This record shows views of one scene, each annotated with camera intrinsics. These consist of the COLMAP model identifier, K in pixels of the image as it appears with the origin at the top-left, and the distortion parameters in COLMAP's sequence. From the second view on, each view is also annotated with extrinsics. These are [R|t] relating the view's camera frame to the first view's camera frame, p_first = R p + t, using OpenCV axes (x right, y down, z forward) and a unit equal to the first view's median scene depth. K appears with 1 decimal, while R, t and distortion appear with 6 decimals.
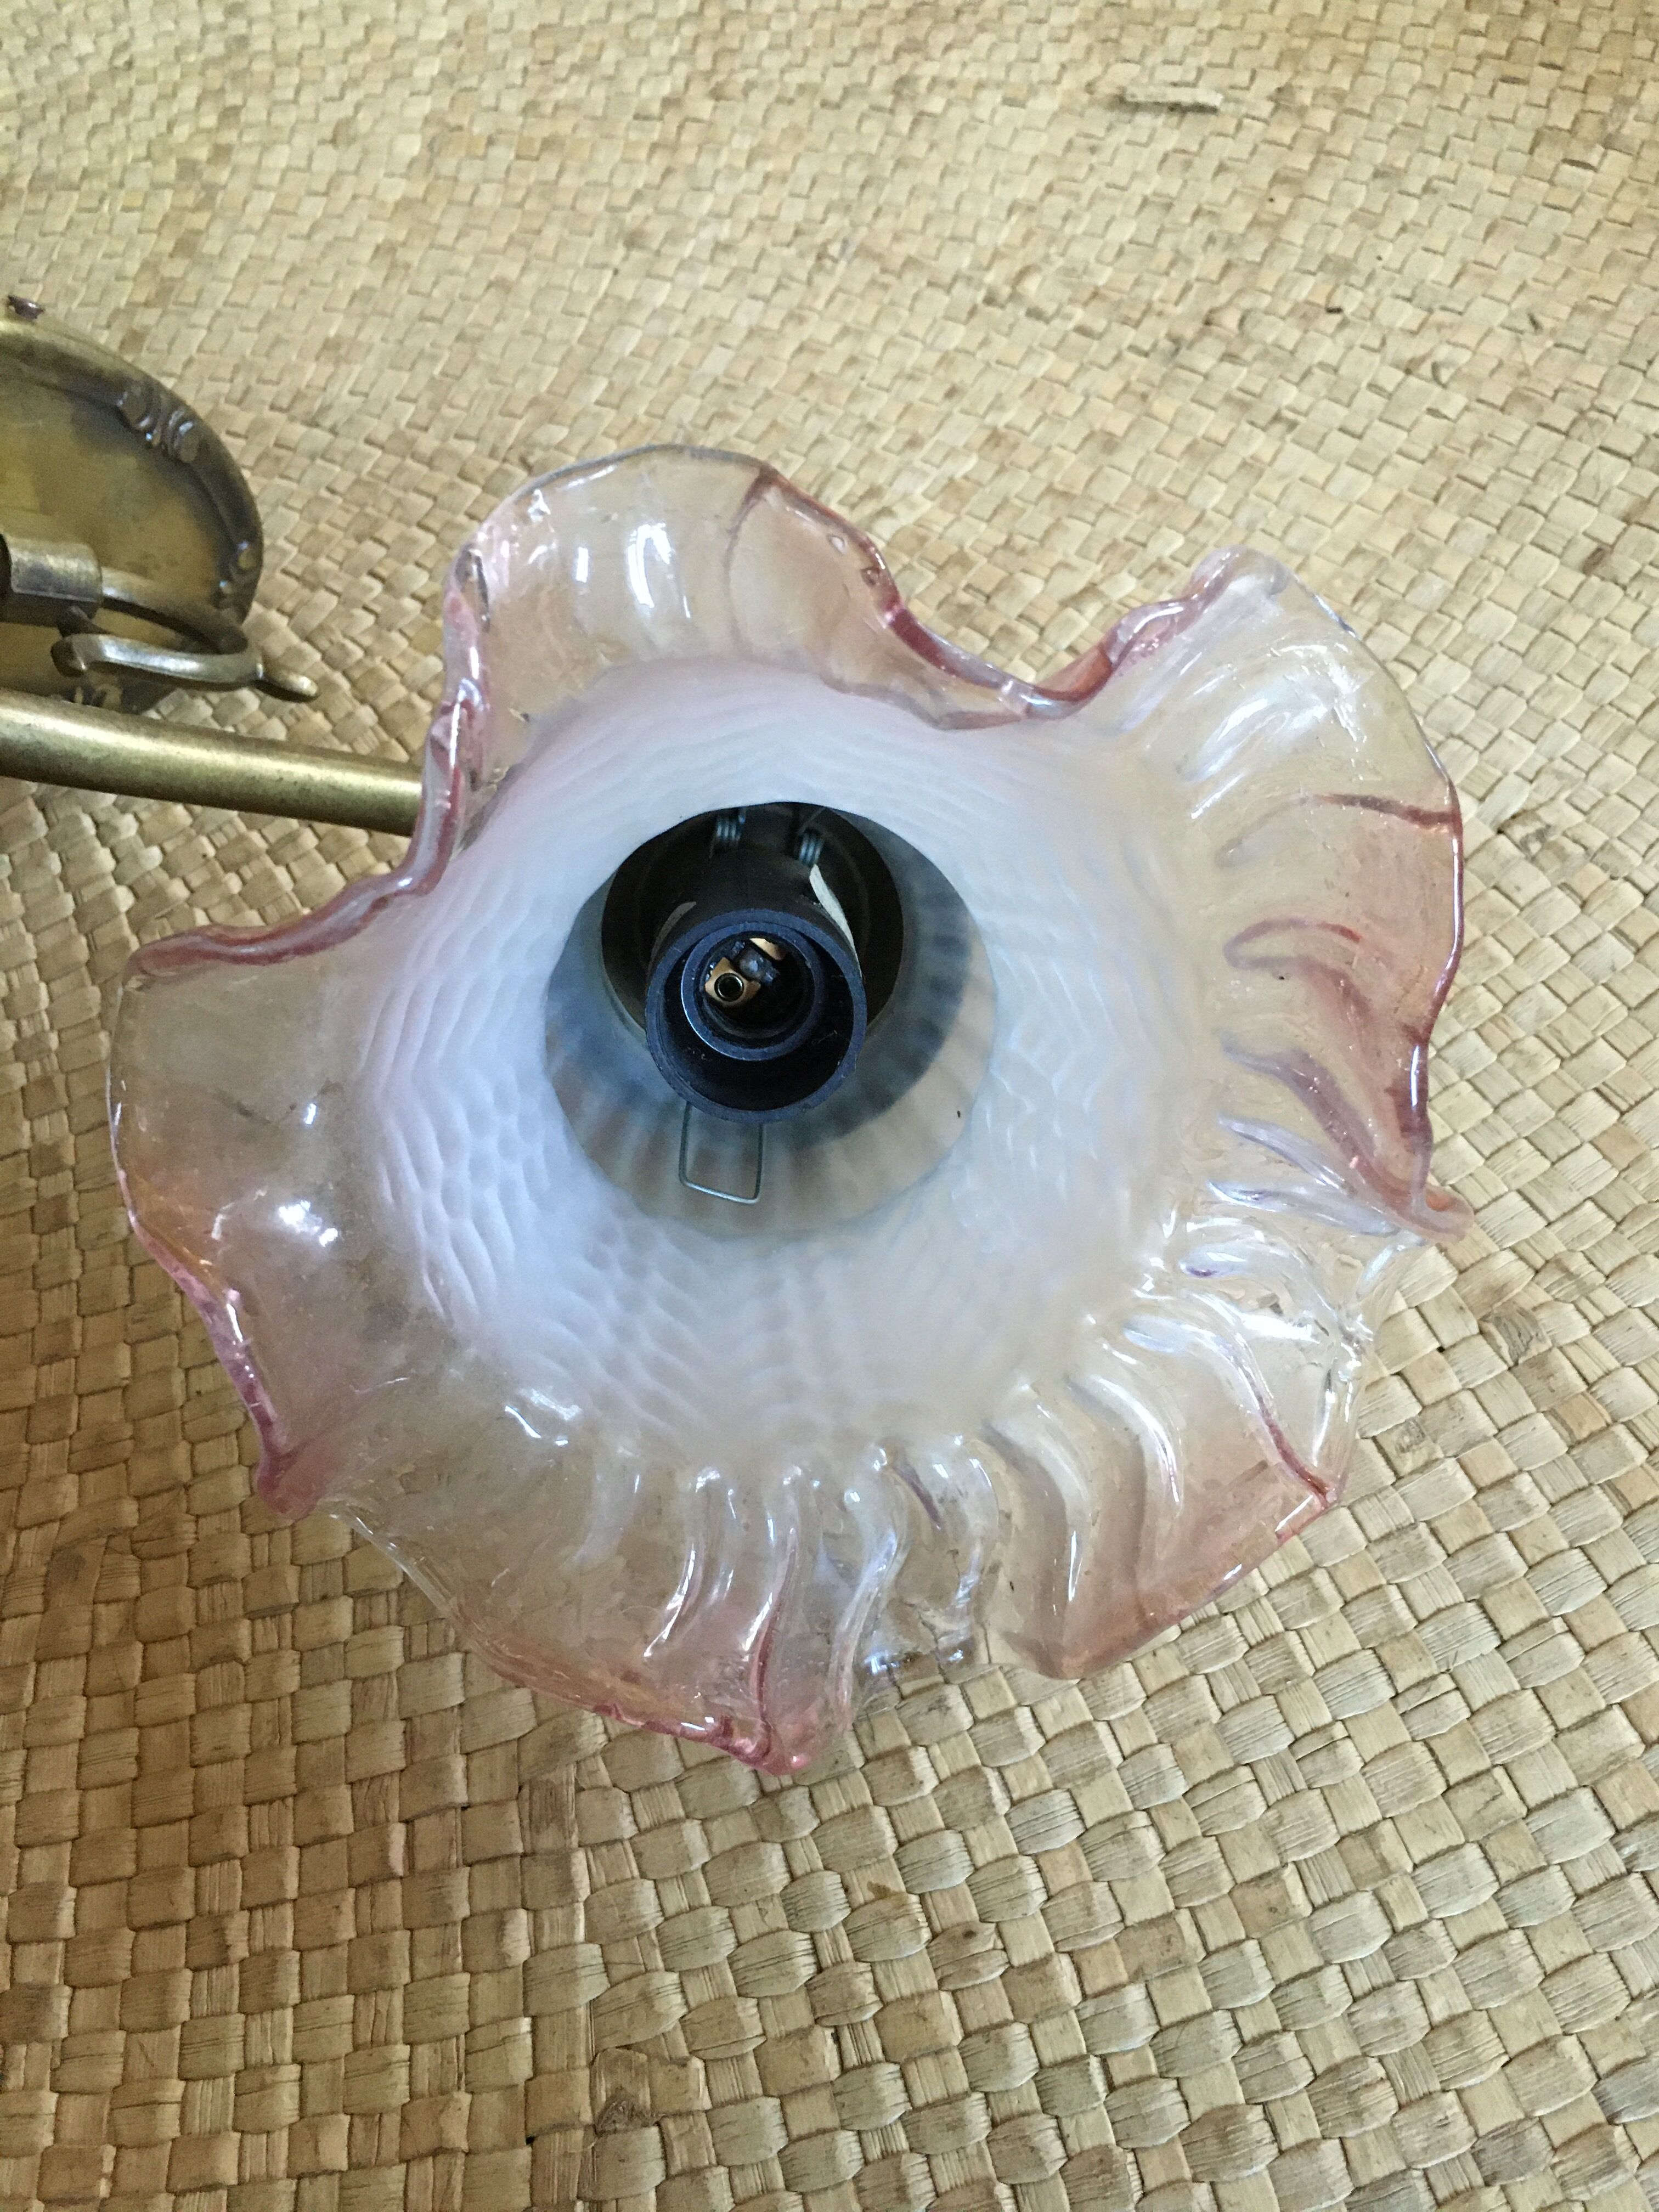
lens RADIAL K [[1900.2, 0, 833.2], [0, 1900.2, 1114.3], [0, 0, 1]] dist [0.077002, -0.124004]
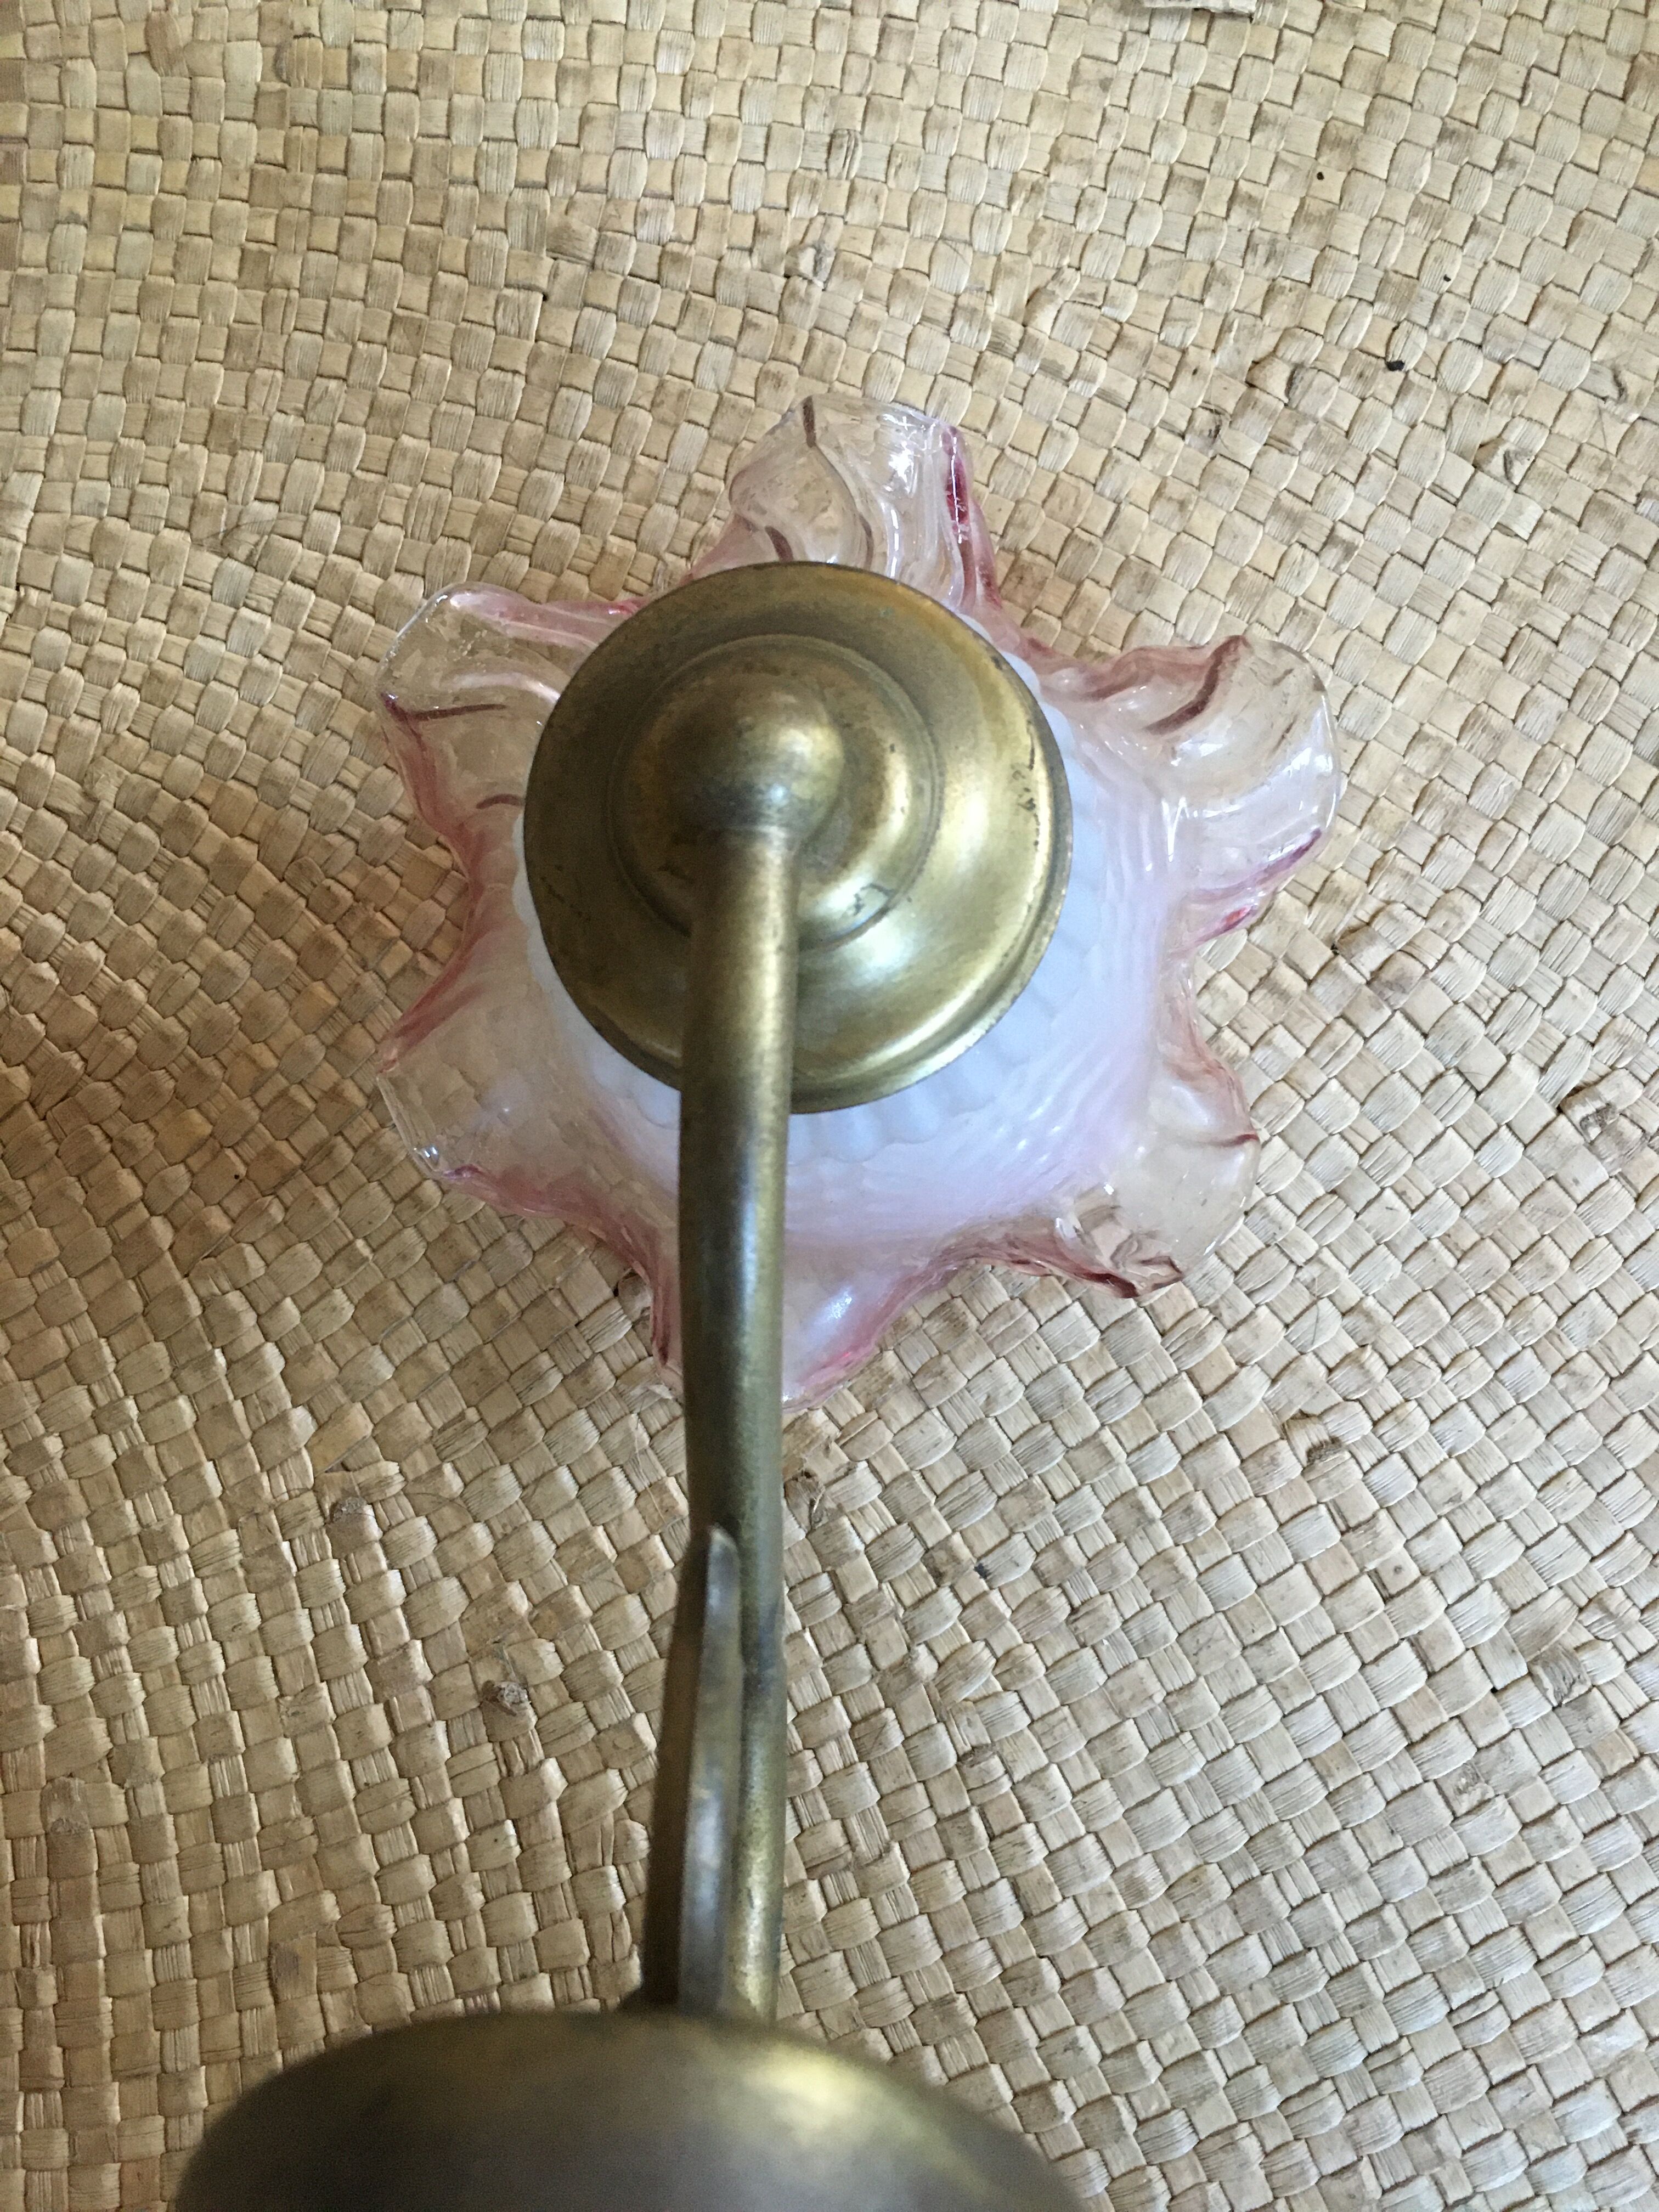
lens RADIAL K [[1900.2, 0, 833.2], [0, 1900.2, 1114.3], [0, 0, 1]] dist [0.077002, -0.124004]
pose [[0.994428, -0.087650, 0.058576, -0.102855], [0.058313, 0.920229, 0.387013, -0.640306], [-0.087825, -0.381441, 0.920212, 0.126265]]
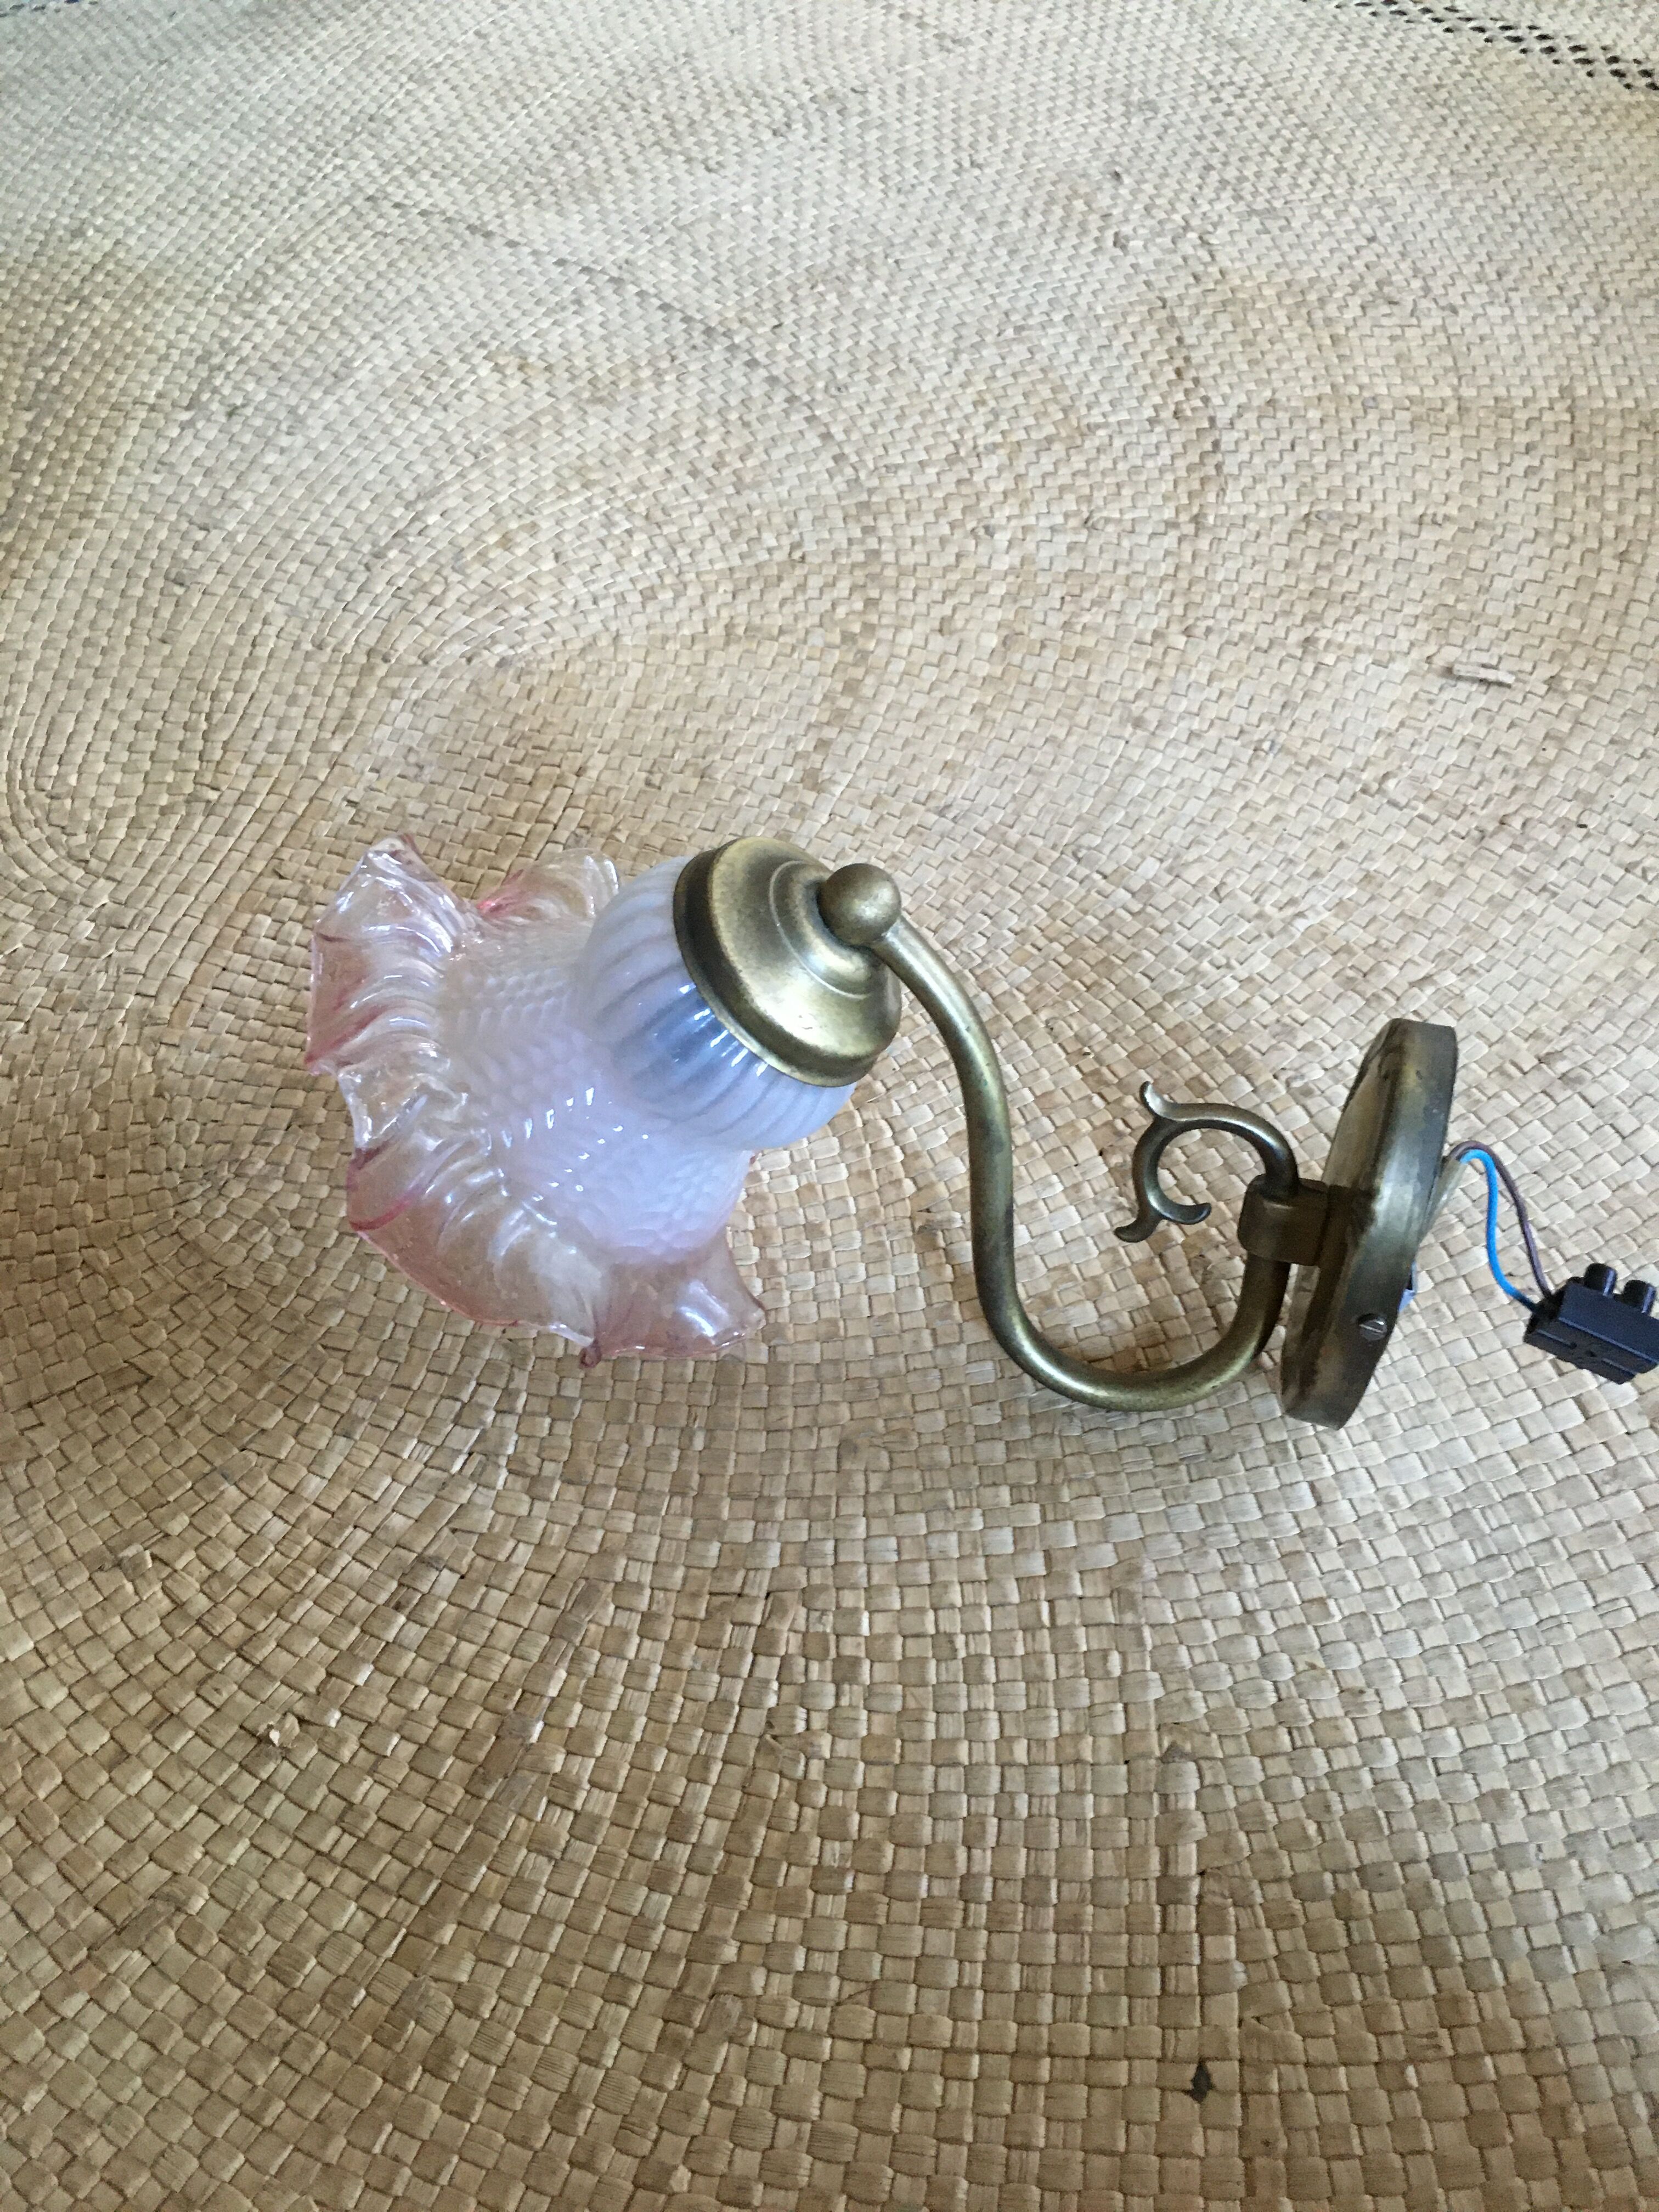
lens RADIAL K [[1897.8, 0, 829.5], [0, 1897.8, 1106.0], [0, 0, 1]] dist [0.077176, -0.105034]
pose [[0.991086, 0.128118, -0.036532, -0.394136], [-0.131740, 0.983298, -0.125574, 0.144641], [0.019833, 0.129268, 0.991411, -0.830094]]
